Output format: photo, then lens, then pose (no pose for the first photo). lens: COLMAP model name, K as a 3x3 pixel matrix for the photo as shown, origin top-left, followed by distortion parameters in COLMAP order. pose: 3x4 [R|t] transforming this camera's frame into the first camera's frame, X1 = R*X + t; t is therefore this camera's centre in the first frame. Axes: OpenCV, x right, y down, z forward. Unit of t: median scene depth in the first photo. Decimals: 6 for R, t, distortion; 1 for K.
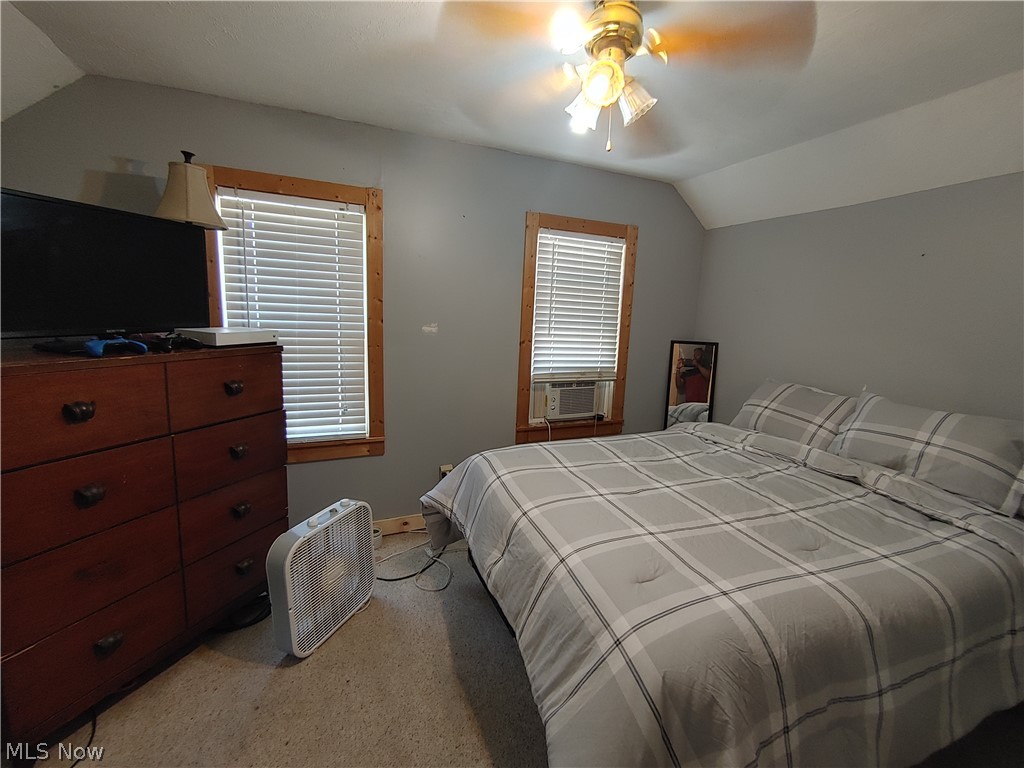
lens RADIAL K [[446.5, 0, 511.7], [0, 446.5, 381.4], [0, 0, 1]] dist [0.003557, -0.001392]
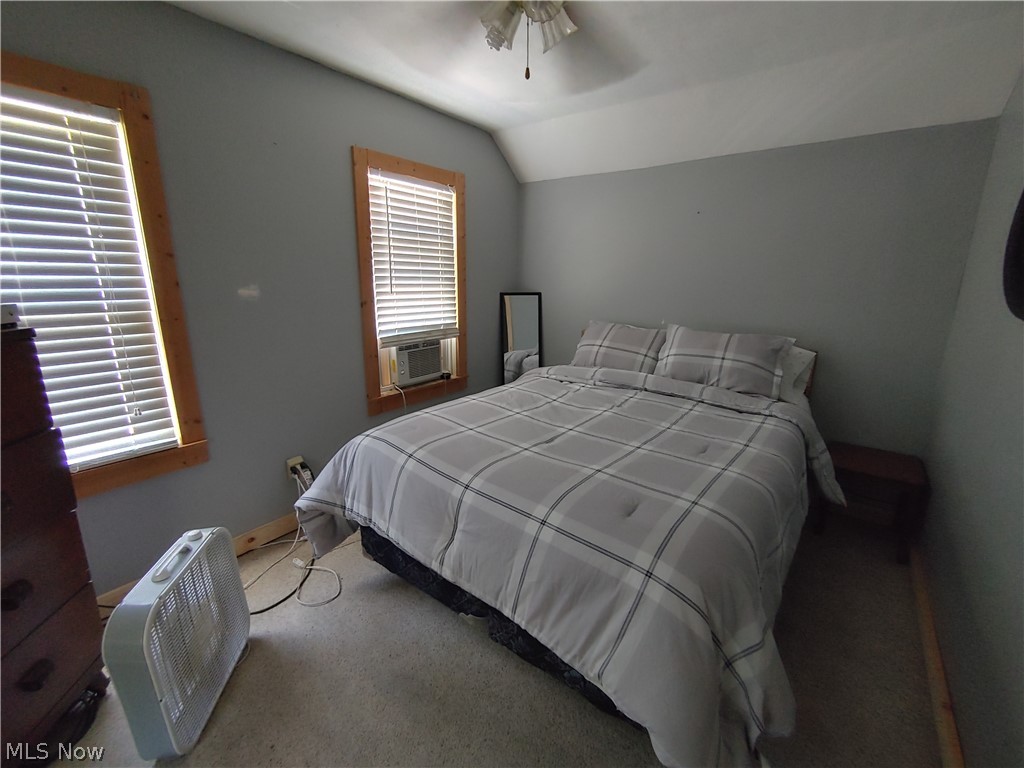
lens RADIAL K [[446.5, 0, 514.6], [0, 446.5, 385.6], [0, 0, 1]] dist [0.003557, -0.001392]
pose [[0.868451, -0.149260, 0.472773, -0.165396], [0.100772, 0.986842, 0.126445, -0.008683], [-0.485425, -0.062168, 0.872065, 0.087285]]
